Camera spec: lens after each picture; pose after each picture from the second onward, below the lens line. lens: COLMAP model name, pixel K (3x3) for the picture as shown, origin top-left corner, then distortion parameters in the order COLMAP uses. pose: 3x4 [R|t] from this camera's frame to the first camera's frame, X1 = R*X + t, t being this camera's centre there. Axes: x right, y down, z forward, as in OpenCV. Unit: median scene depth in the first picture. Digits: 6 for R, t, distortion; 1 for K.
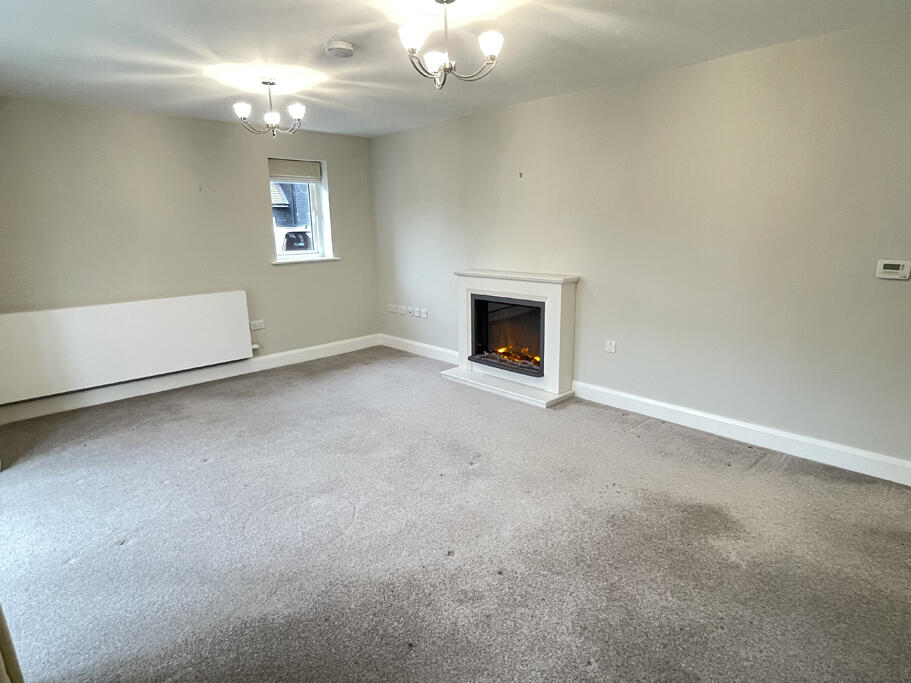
lens RADIAL K [[514.8, 0, 455.0], [0, 514.8, 345.6], [0, 0, 1]] dist [0.005524, 0.004297]
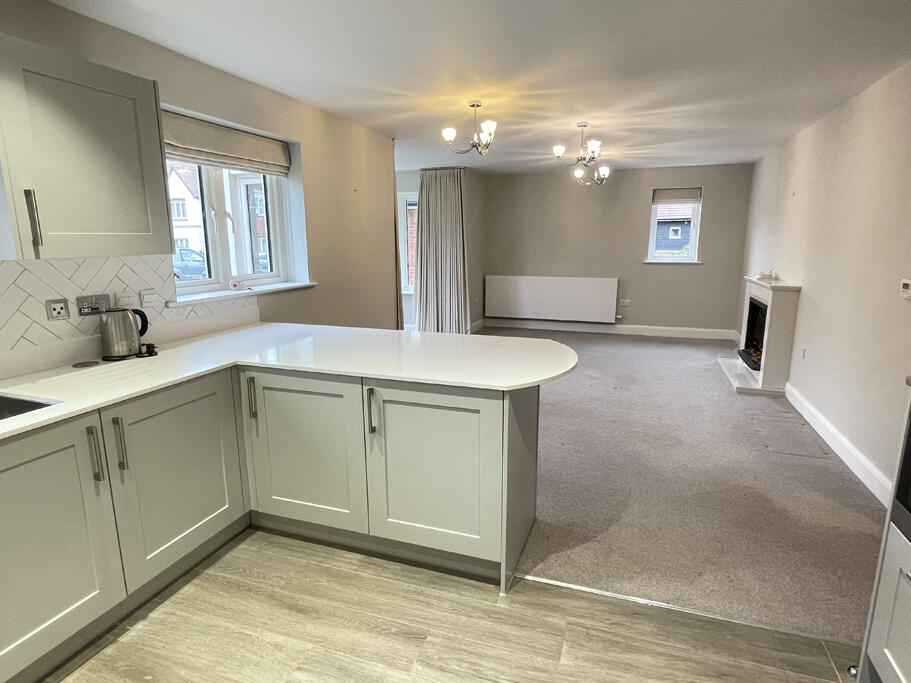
lens RADIAL K [[514.8, 0, 454.5], [0, 514.8, 339.0], [0, 0, 1]] dist [0.005524, 0.004297]
pose [[0.463602, 0.188455, -0.865770, 0.796418], [-0.209785, 0.972683, 0.099391, 0.018347], [0.860850, 0.135548, 0.490473, -0.141858]]
